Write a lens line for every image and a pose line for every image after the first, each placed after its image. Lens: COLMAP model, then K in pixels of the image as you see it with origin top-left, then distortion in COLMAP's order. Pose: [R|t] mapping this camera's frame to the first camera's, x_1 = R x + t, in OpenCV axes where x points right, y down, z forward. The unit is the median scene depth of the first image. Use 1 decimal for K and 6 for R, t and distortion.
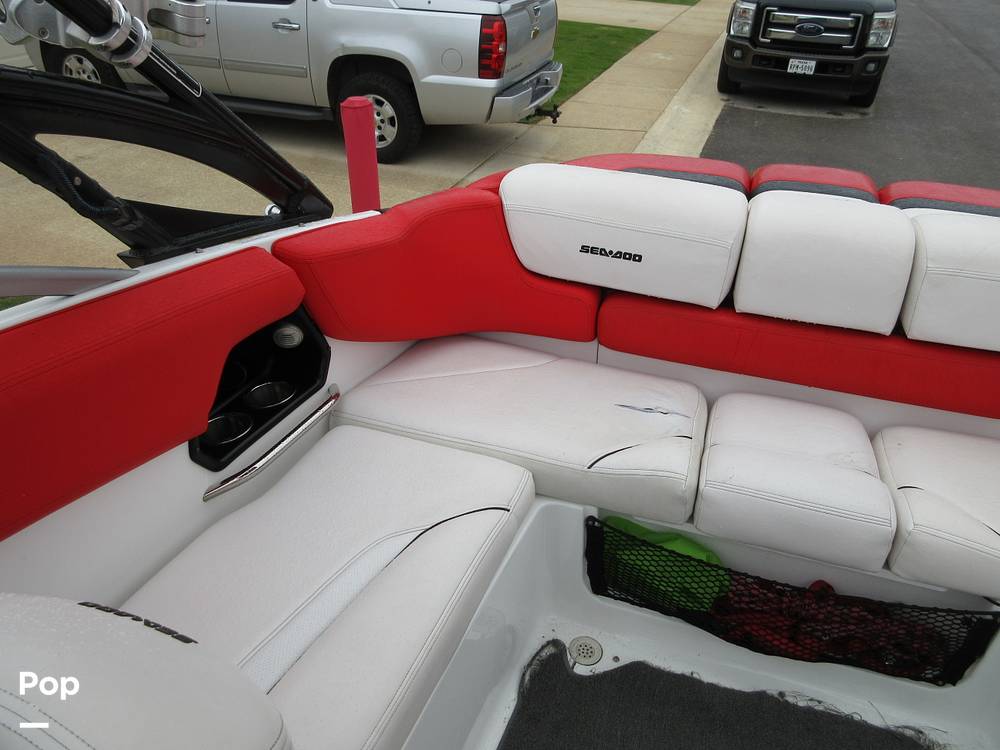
lens RADIAL K [[728.3, 0, 493.2], [0, 728.3, 378.7], [0, 0, 1]] dist [-0.000008, -0.008397]
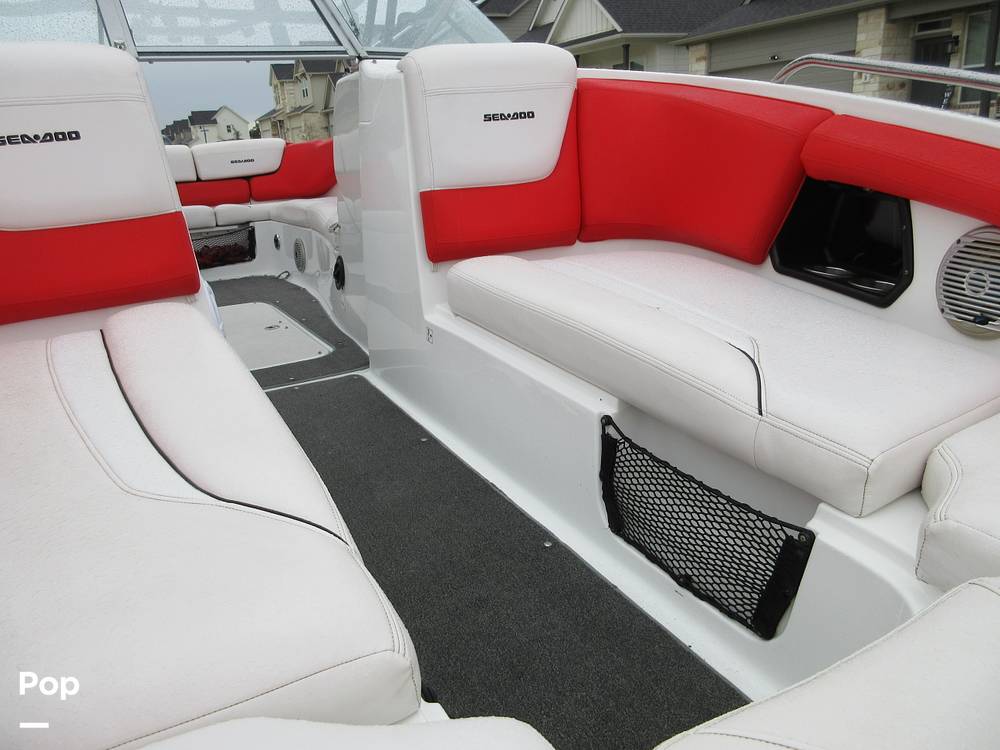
lens RADIAL K [[749.2, 0, 496.1], [0, 749.2, 376.8], [0, 0, 1]] dist [0.001746, 0.004728]
pose [[0.681658, -0.276135, 0.677564, -0.802378], [0.453352, 0.886265, -0.094902, 1.342347], [-0.574295, 0.371866, 0.729316, -1.434237]]
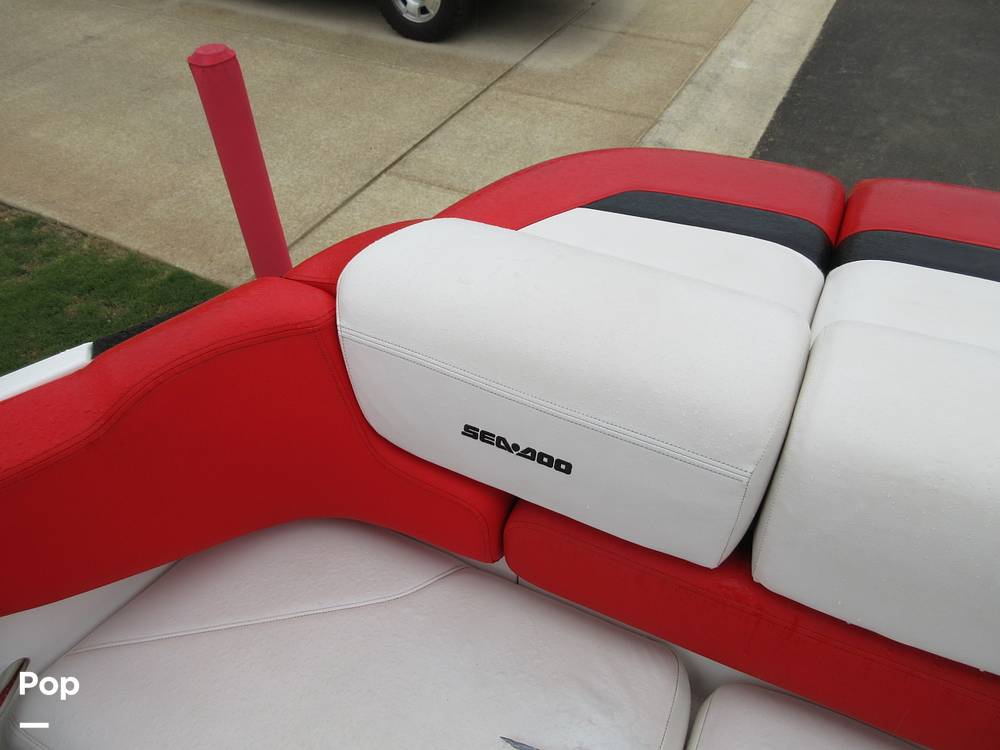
lens RADIAL K [[731.2, 0, 487.8], [0, 731.2, 388.7], [0, 0, 1]] dist [0.002096, 0.009853]
pose [[0.991850, 0.048764, -0.117711, 0.201299], [-0.025592, 0.981282, 0.190869, -0.313152], [0.124815, -0.186301, 0.974532, 0.499542]]
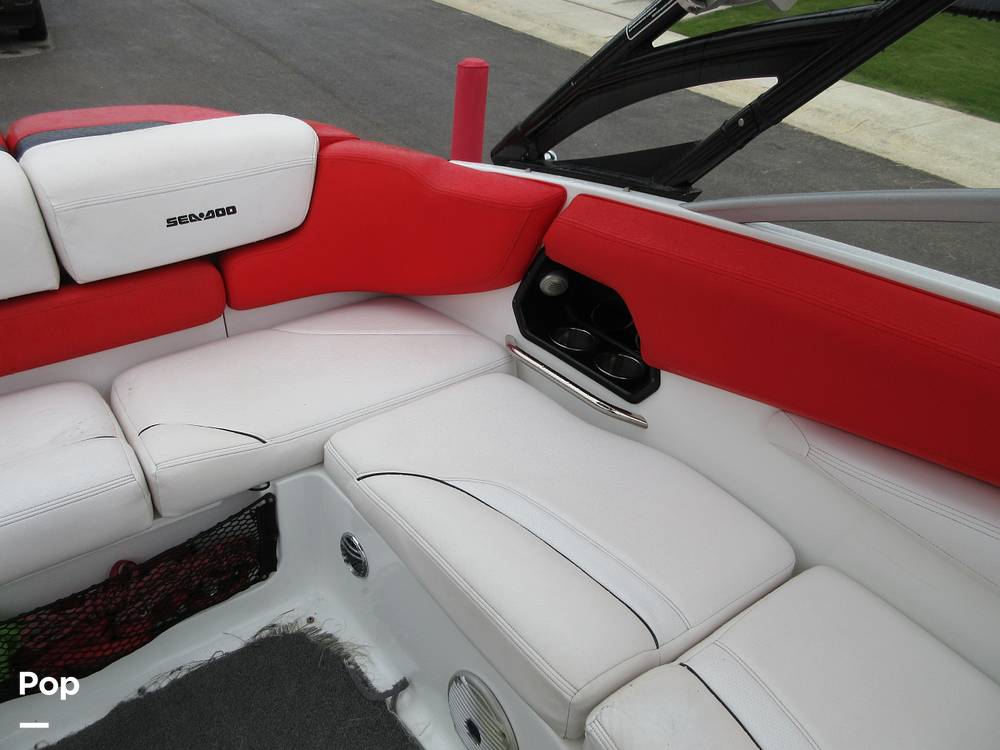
lens RADIAL K [[735.6, 0, 494.1], [0, 735.6, 379.9], [0, 0, 1]] dist [-0.000707, -0.006360]
pose [[0.590838, -0.452933, 0.667654, 0.187194], [0.398320, 0.883416, 0.246814, 0.029635], [-0.701607, 0.120113, 0.702368, -0.012354]]
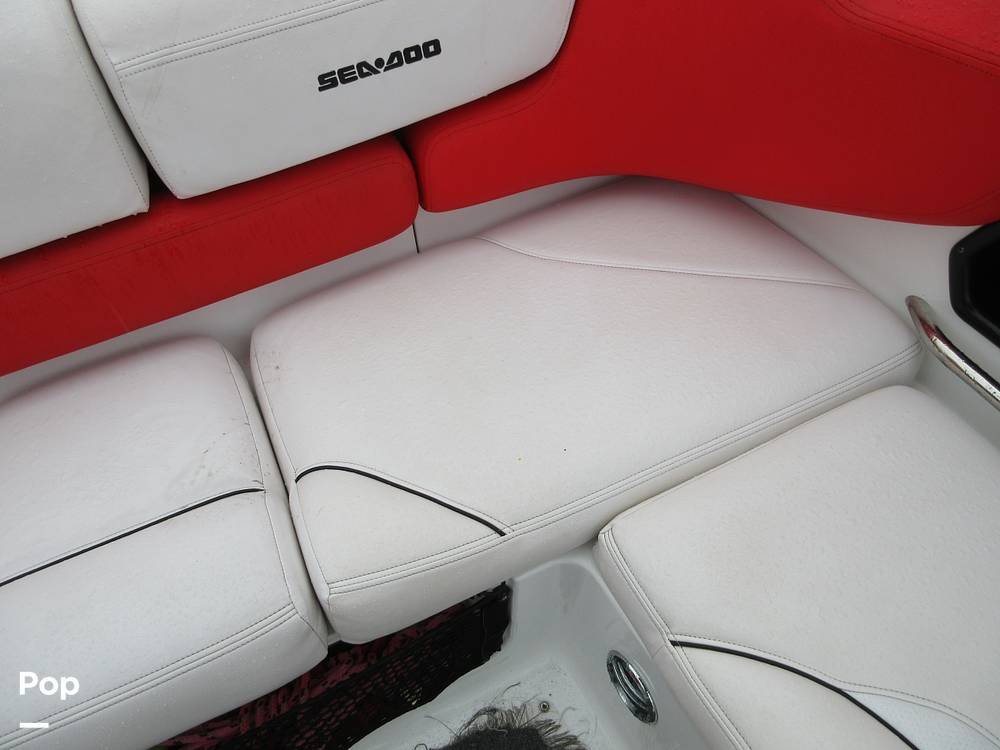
lens RADIAL K [[749.2, 0, 496.1], [0, 749.2, 376.8], [0, 0, 1]] dist [0.001746, 0.004728]
pose [[0.721580, -0.598060, 0.348778, 0.434621], [0.407018, 0.773972, 0.485081, -0.118030], [-0.560052, -0.208066, 0.801904, 0.378183]]
